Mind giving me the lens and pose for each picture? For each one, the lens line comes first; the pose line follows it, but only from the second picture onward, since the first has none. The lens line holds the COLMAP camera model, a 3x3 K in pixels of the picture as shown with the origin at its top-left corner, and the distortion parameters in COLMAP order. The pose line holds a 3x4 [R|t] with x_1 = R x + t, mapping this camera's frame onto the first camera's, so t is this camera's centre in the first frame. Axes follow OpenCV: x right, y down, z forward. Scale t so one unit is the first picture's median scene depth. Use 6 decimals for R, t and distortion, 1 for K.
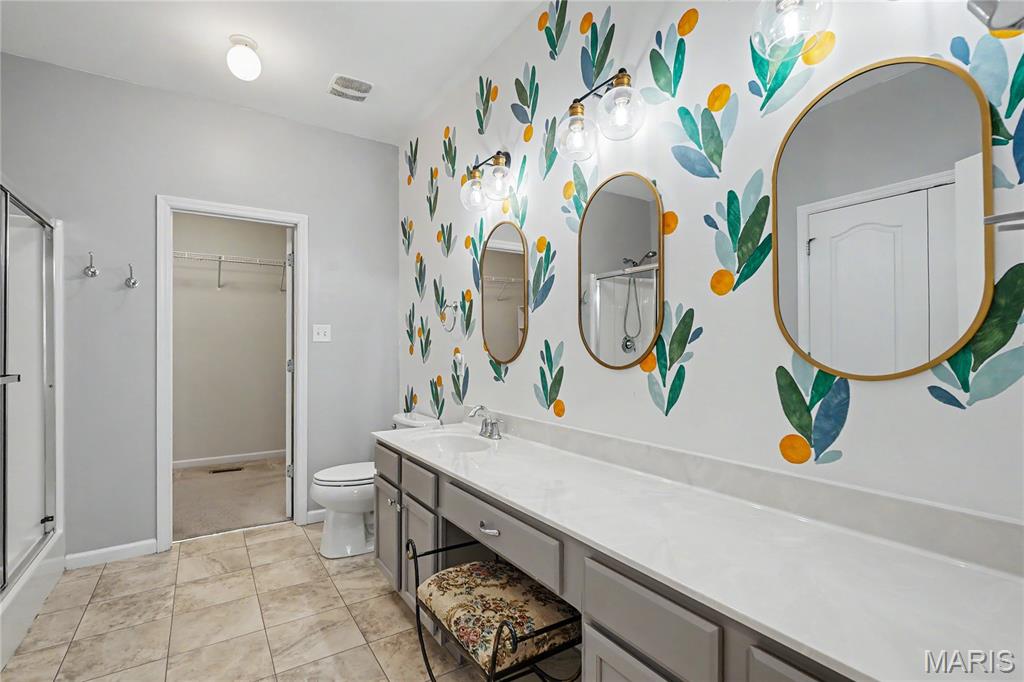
lens RADIAL K [[451.5, 0, 511.4], [0, 451.5, 341.5], [0, 0, 1]] dist [-0.009912, 0.003851]
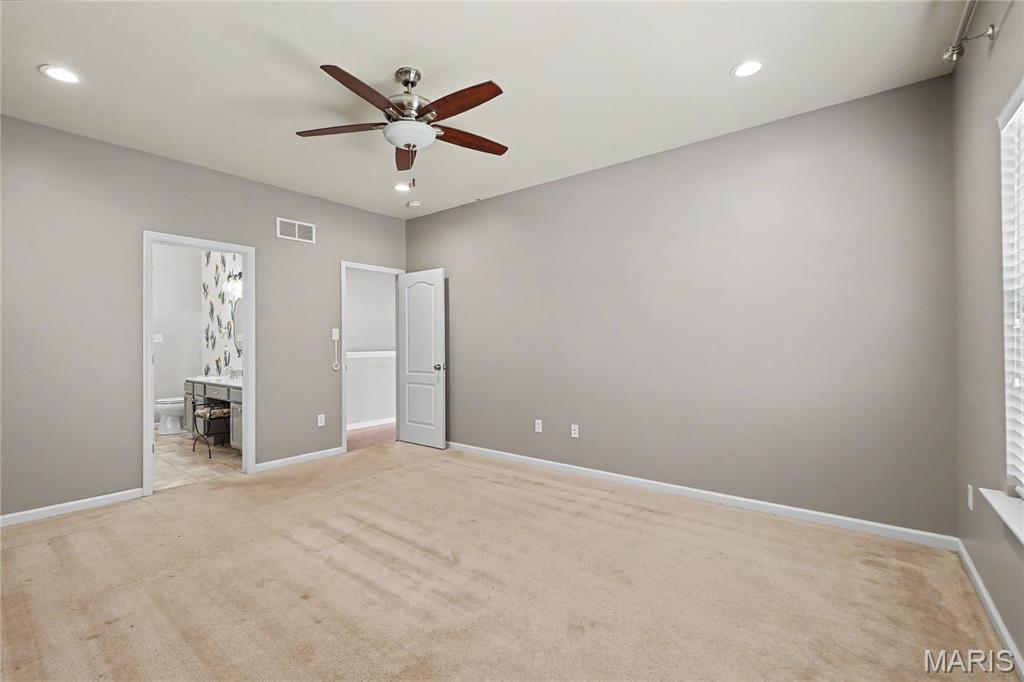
lens RADIAL K [[451.5, 0, 510.4], [0, 451.5, 340.6], [0, 0, 1]] dist [-0.009912, 0.003851]
pose [[0.954584, 0.000713, 0.297940, 0.557783], [-0.001013, 0.999999, 0.000852, -0.011143], [-0.297939, -0.001115, 0.954584, -1.582934]]
